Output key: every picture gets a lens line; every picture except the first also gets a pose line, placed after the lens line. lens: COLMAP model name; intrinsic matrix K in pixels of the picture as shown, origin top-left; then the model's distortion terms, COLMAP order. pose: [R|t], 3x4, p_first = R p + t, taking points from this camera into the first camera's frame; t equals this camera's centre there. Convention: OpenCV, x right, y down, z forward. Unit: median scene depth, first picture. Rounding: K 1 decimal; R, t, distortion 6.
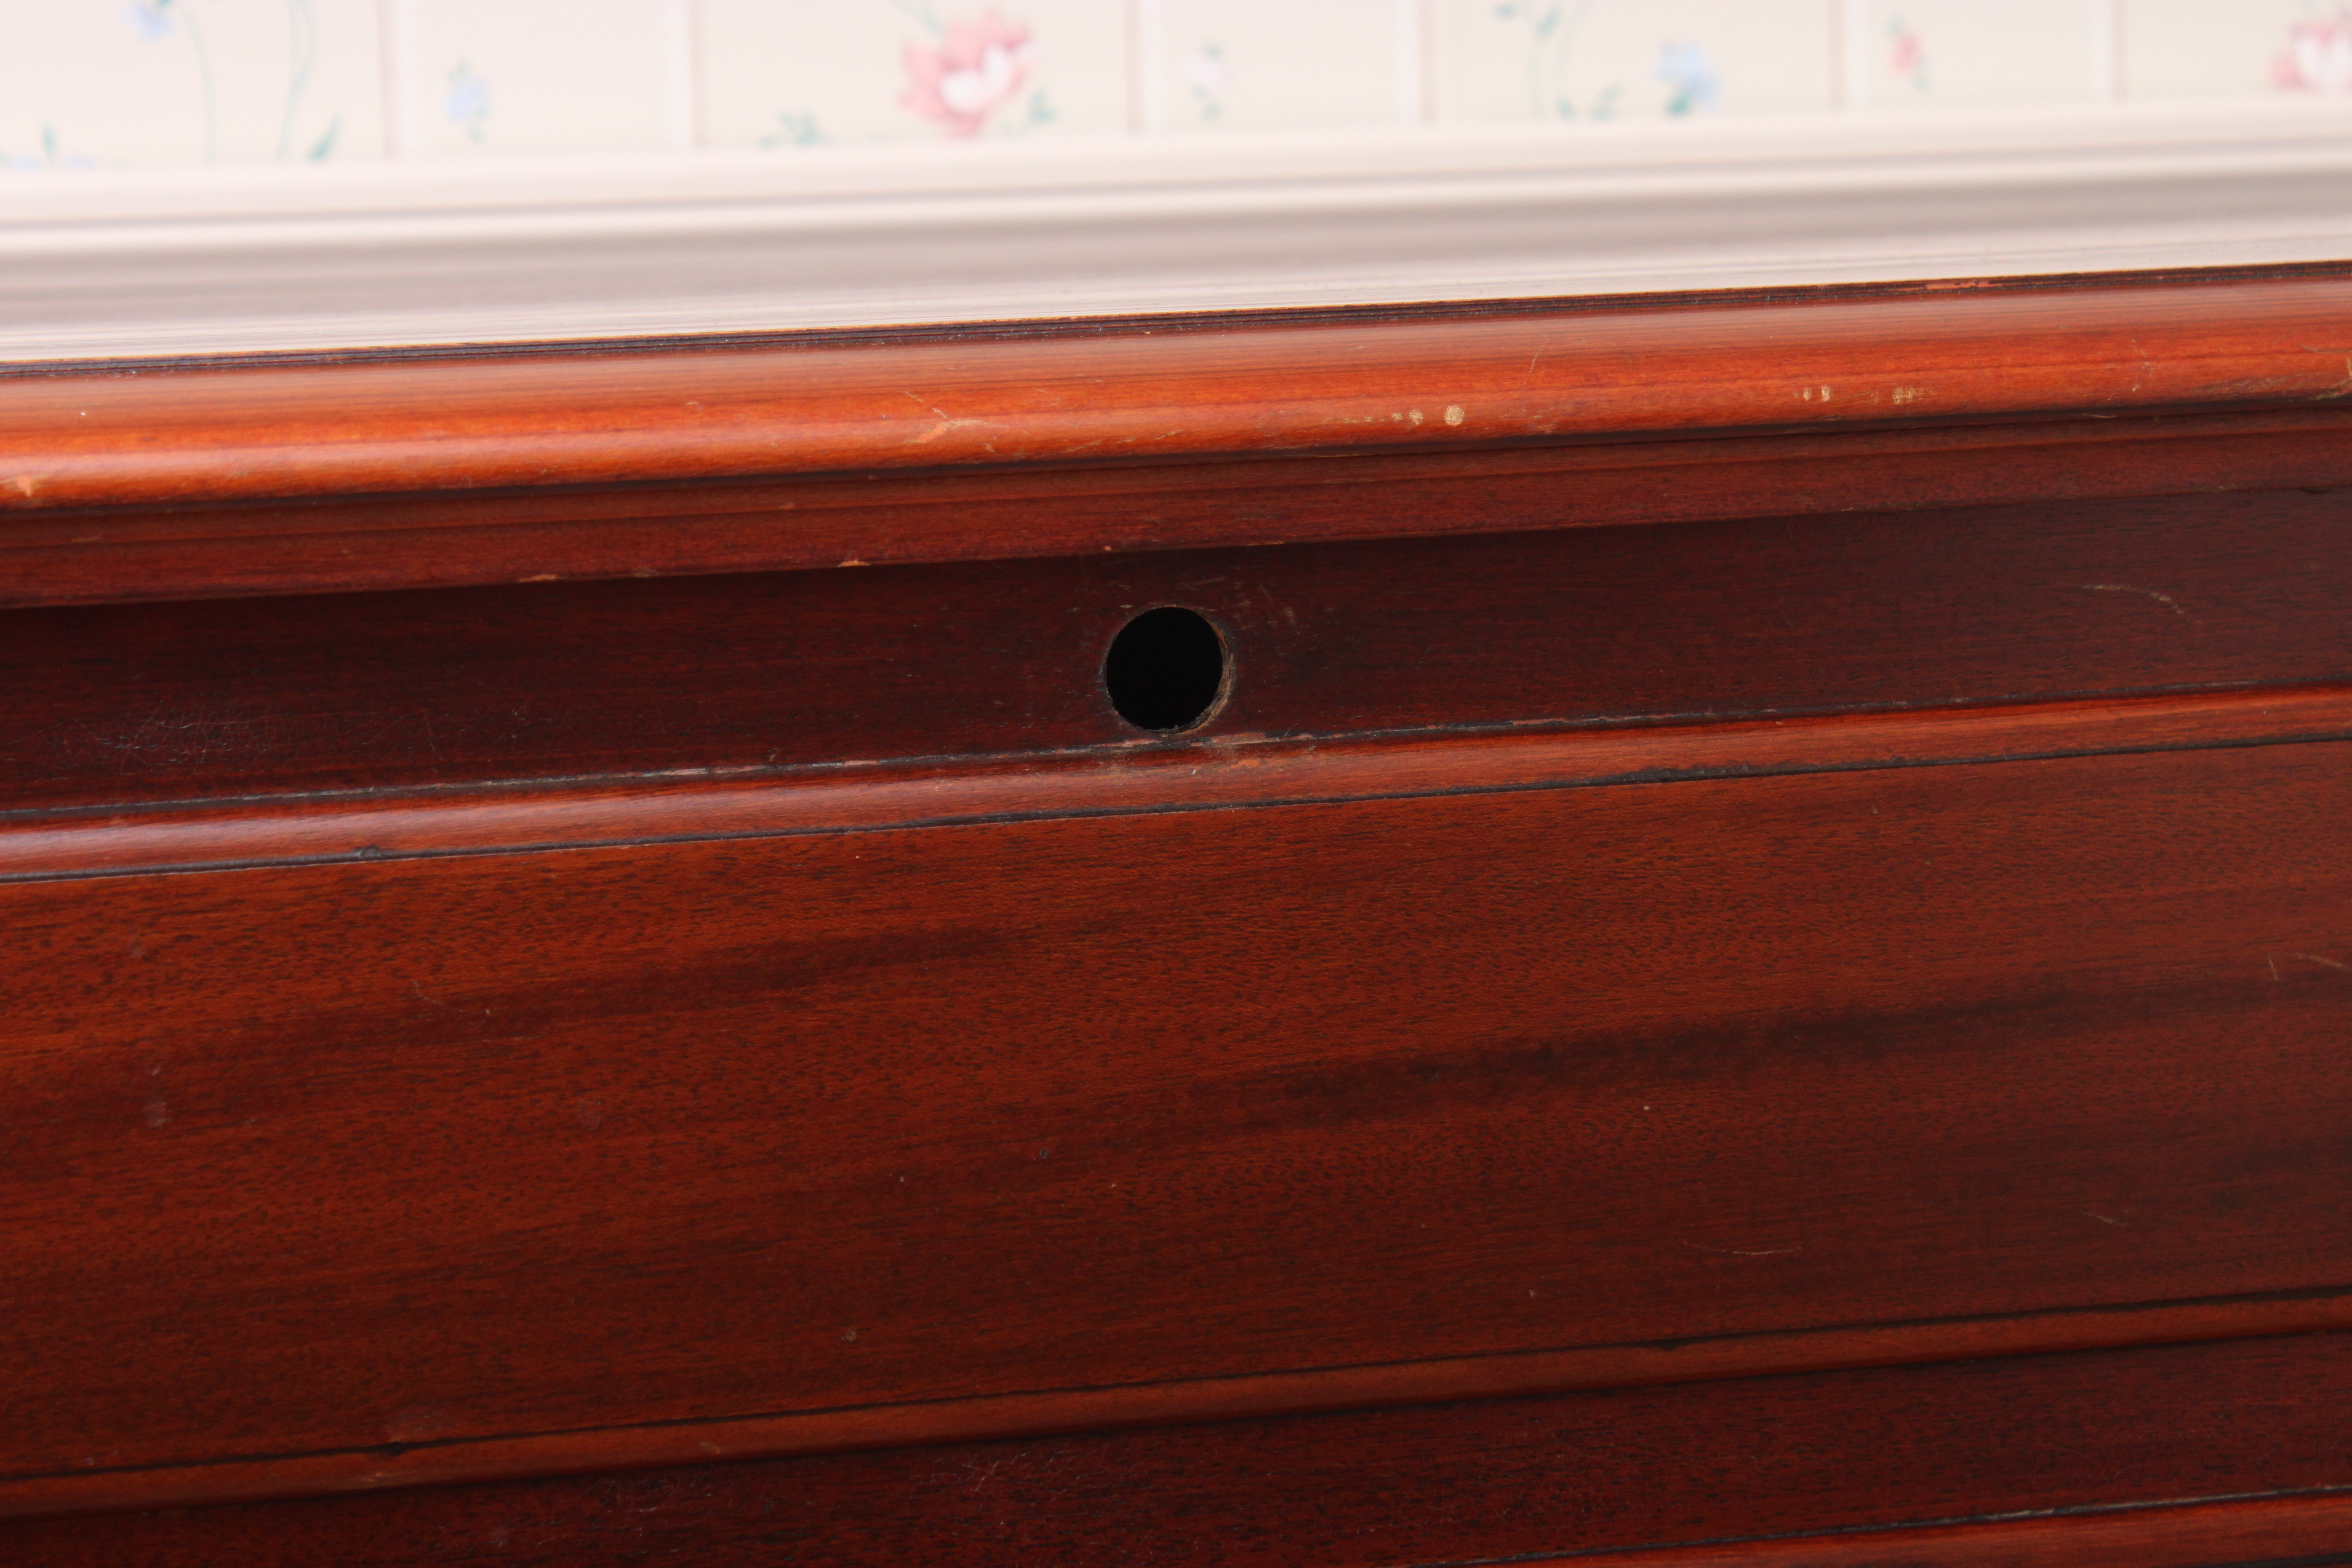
lens RADIAL K [[5596.2, 0, 1176.0], [0, 5596.2, 784.0], [0, 0, 1]] dist [0.092521, 0.049624]
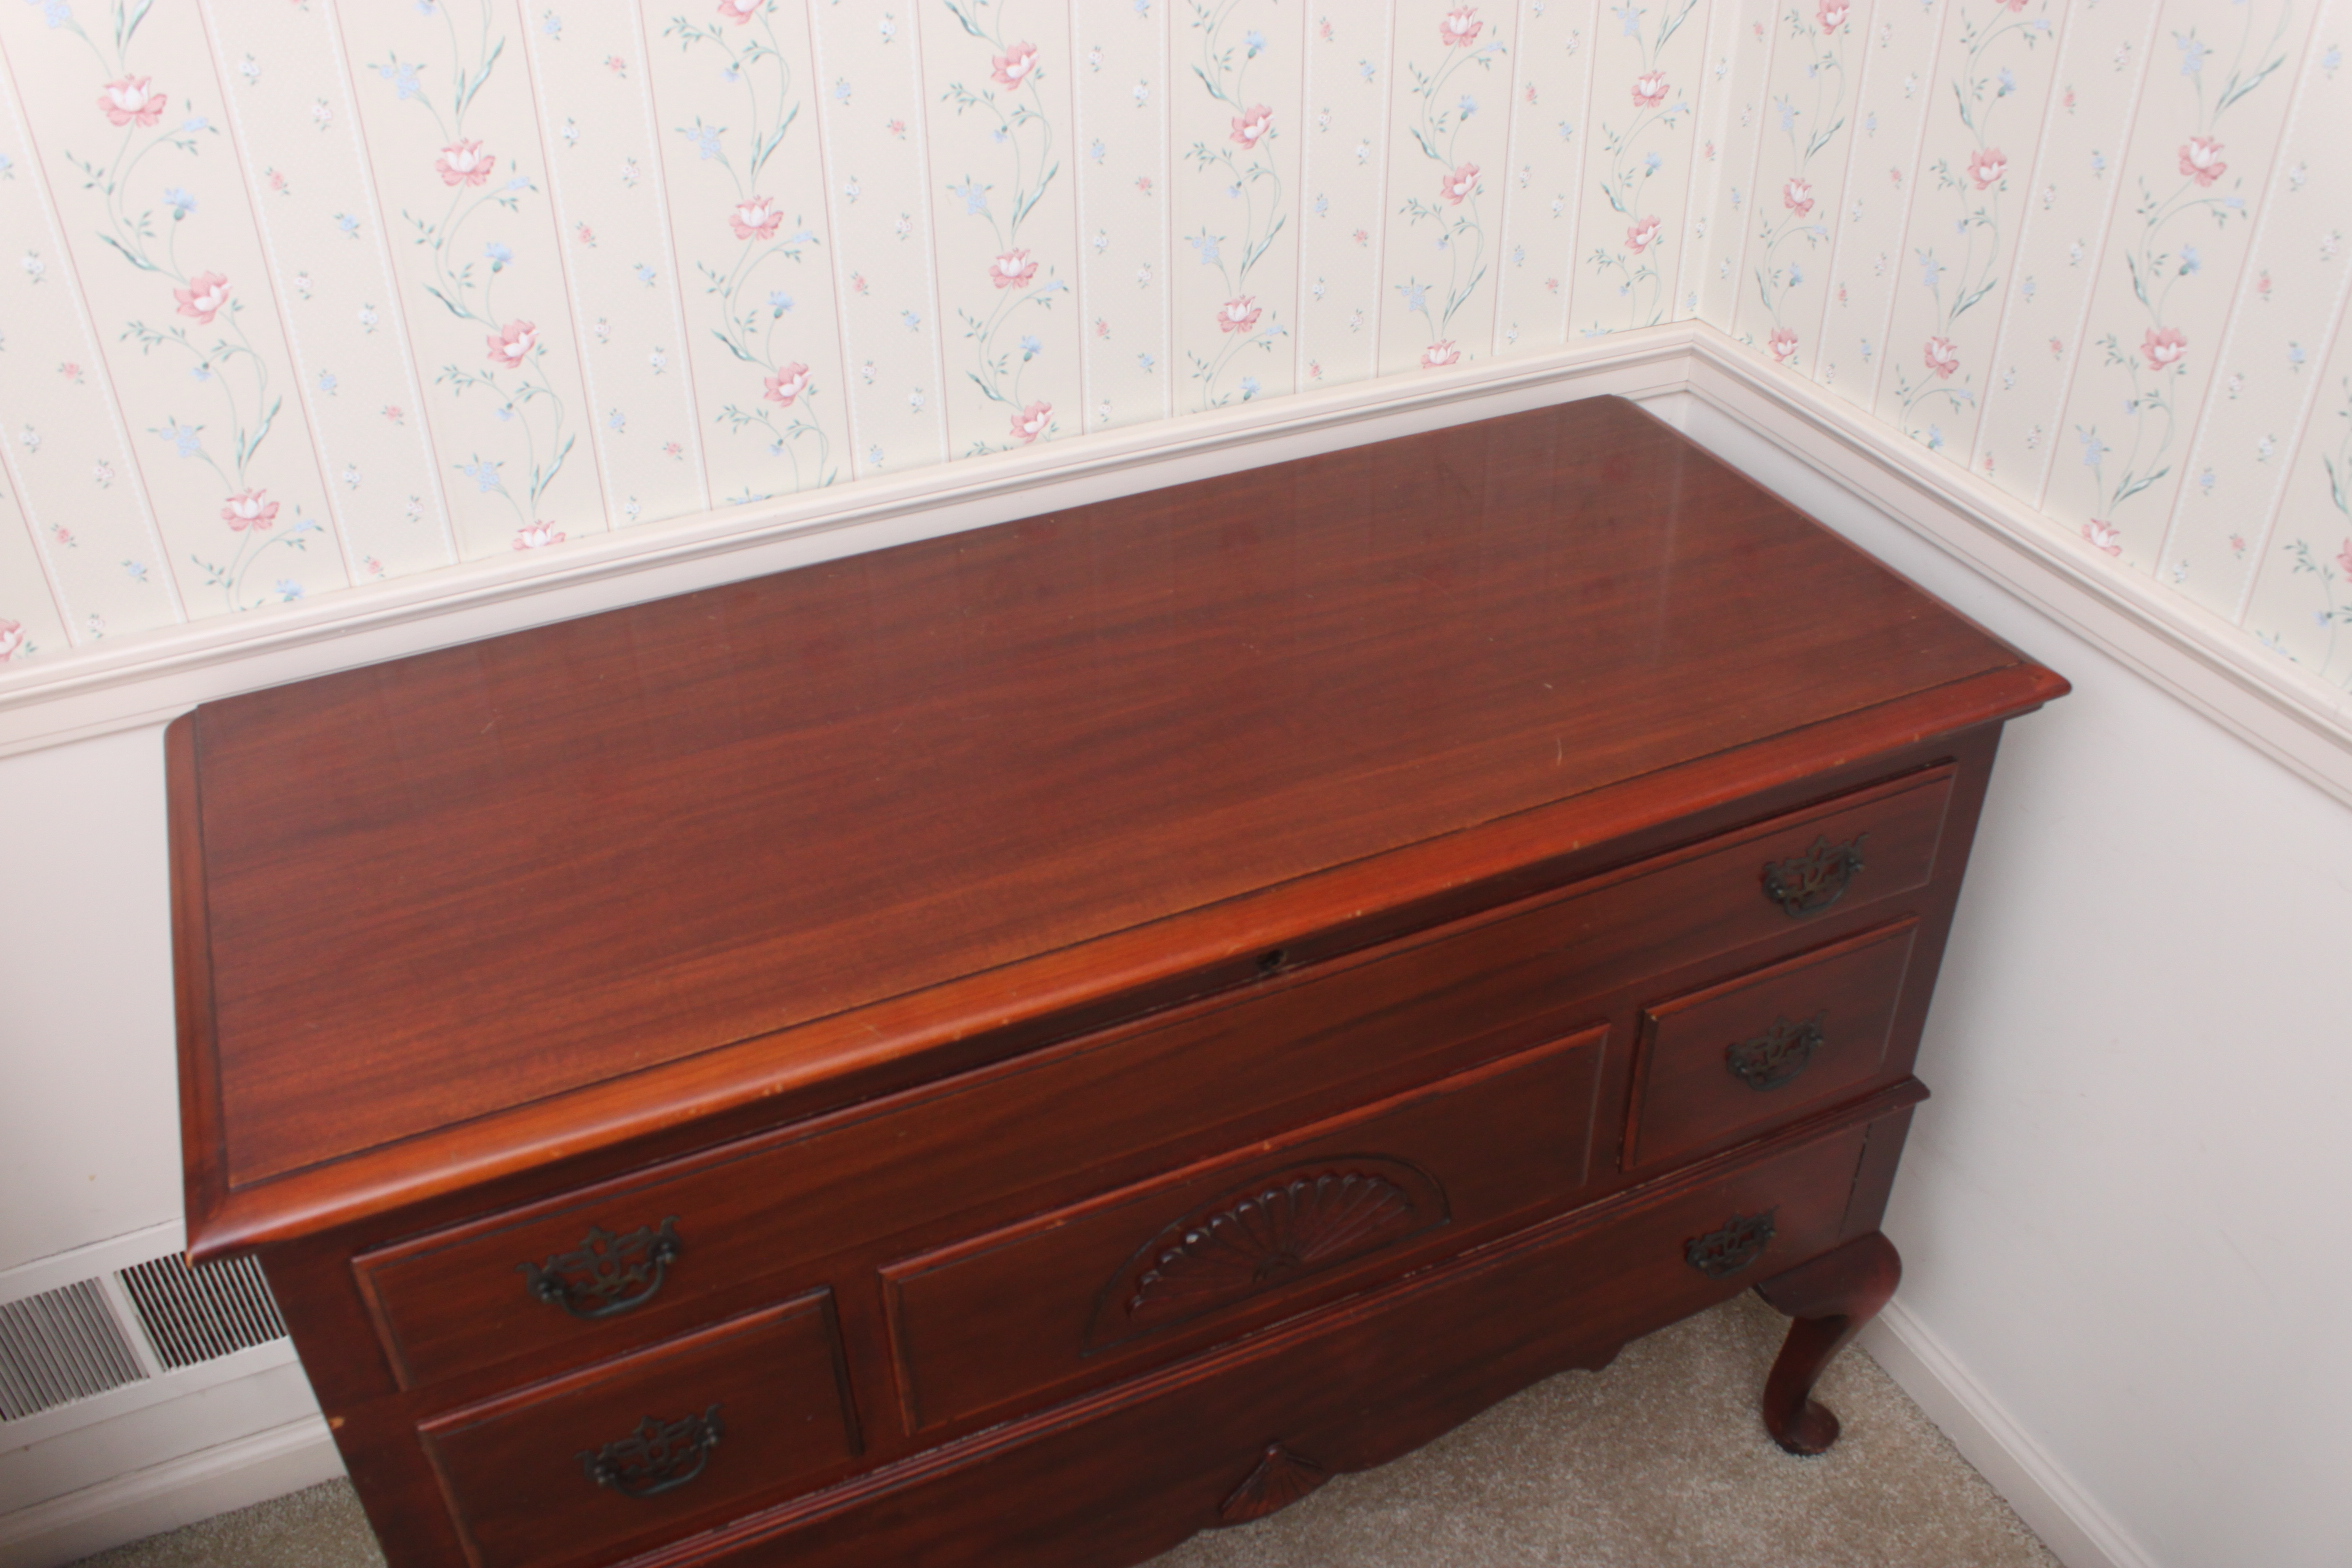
lens RADIAL K [[1993.2, 0, 1176.0], [0, 1993.2, 784.0], [0, 0, 1]] dist [-0.156213, 0.123077]
pose [[0.976431, -0.103402, 0.189450, -0.299727], [0.004767, 0.887885, 0.460040, -0.724653], [-0.215779, -0.448294, 0.867451, -0.075666]]
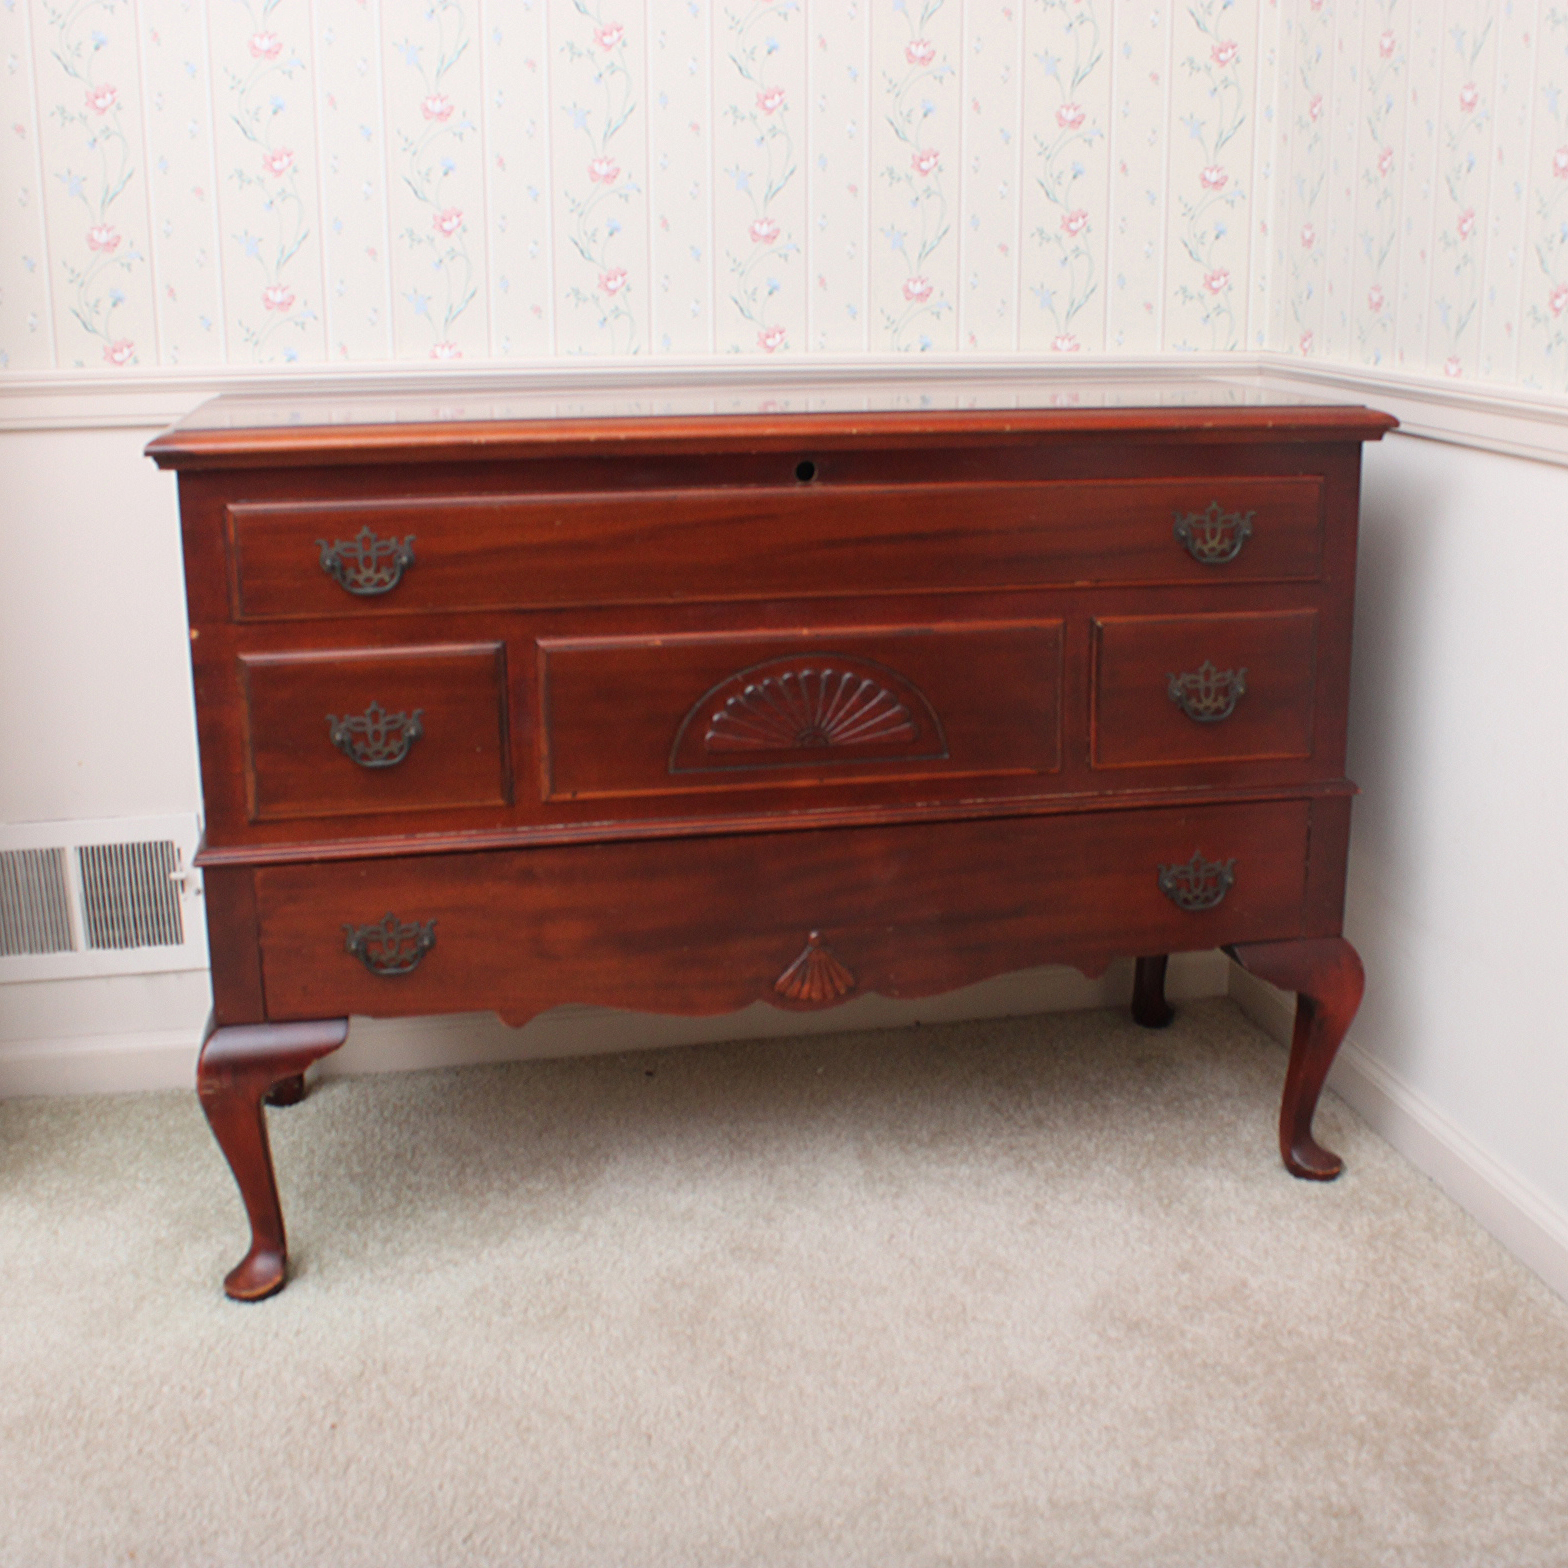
lens RADIAL K [[1999.5, 0, 872.0], [0, 1999.5, 782.3], [0, 0, 1]] dist [-0.156757, 0.107505]
pose [[0.999143, 0.030608, 0.027881, 0.019798], [-0.034302, 0.989066, 0.143428, 0.000320], [-0.023186, -0.144261, 0.989268, -1.135459]]
